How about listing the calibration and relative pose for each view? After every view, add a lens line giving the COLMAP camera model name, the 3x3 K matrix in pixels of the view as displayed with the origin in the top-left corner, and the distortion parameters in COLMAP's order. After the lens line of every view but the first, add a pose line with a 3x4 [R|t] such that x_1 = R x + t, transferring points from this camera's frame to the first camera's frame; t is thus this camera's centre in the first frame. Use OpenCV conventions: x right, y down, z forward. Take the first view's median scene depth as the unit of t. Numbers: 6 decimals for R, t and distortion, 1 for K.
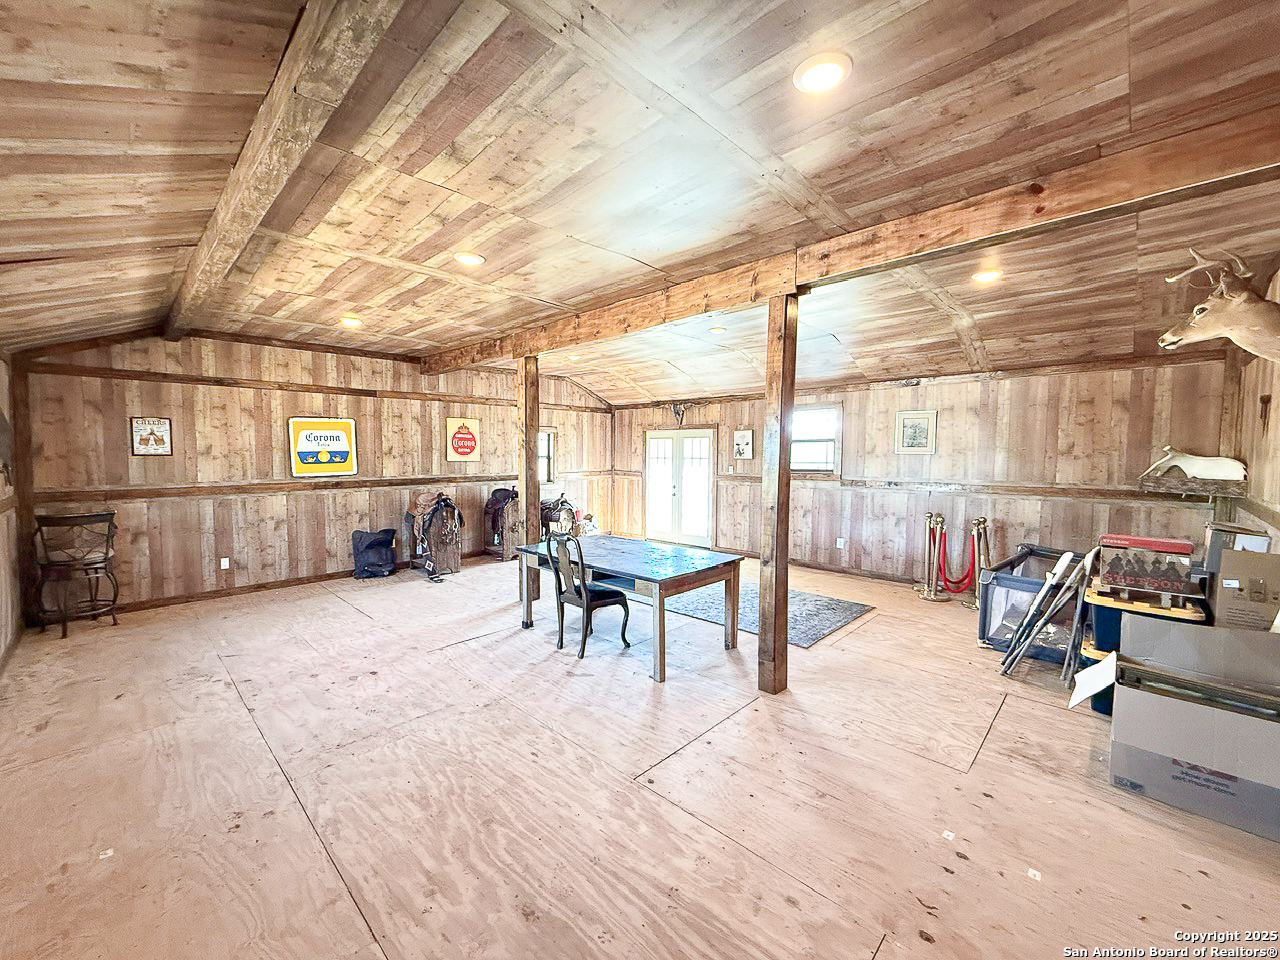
lens RADIAL K [[505.9, 0, 640.0], [0, 505.9, 480.0], [0, 0, 1]] dist [-0.000889, 0.000045]
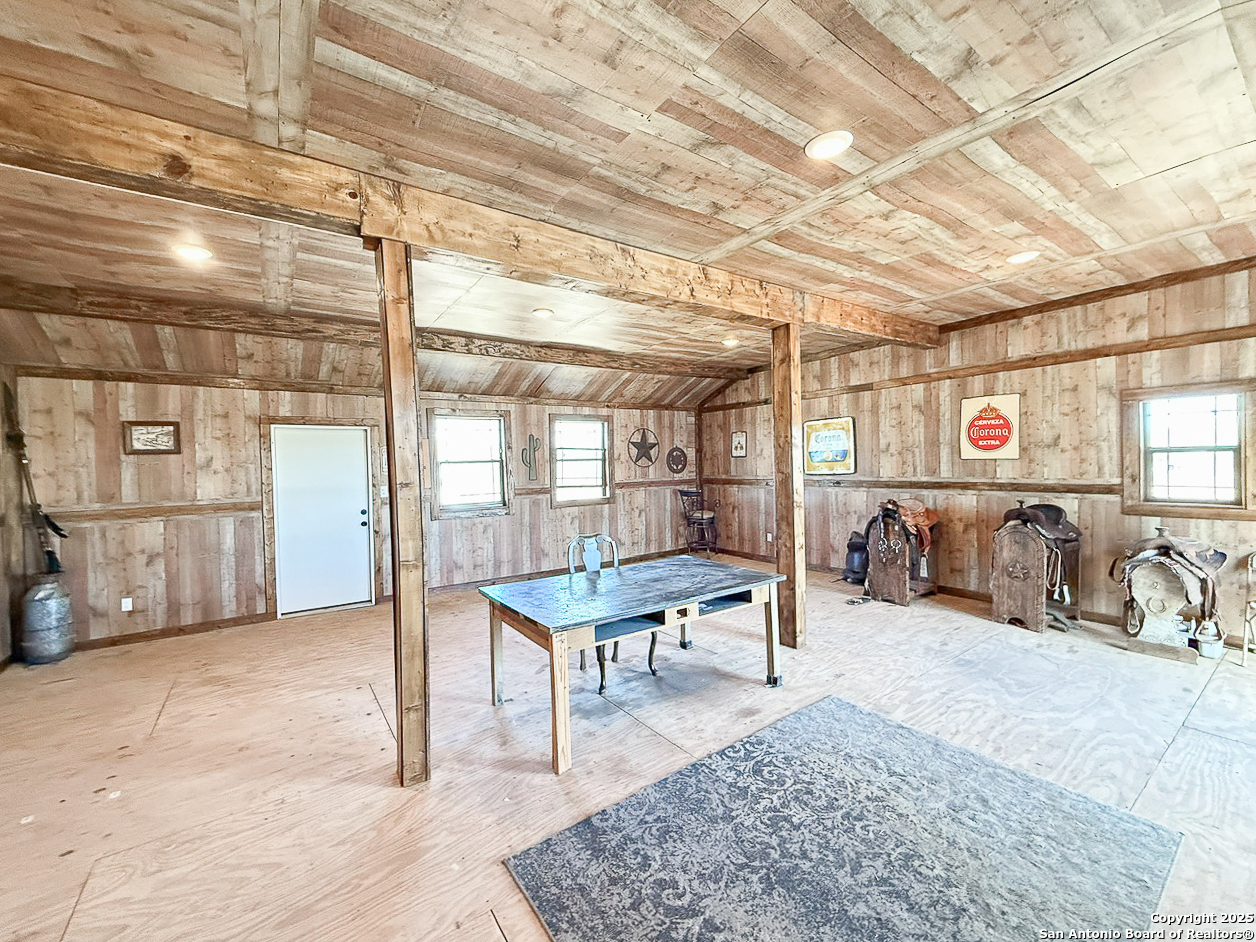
lens RADIAL K [[516.2, 0, 628.0], [0, 516.2, 471.0], [0, 0, 1]] dist [0.013959, -0.000135]
pose [[-0.193977, 0.026062, -0.980660, 0.493161], [-0.022020, 0.999279, 0.030913, -0.036786], [0.980759, 0.027591, -0.193264, 0.755160]]
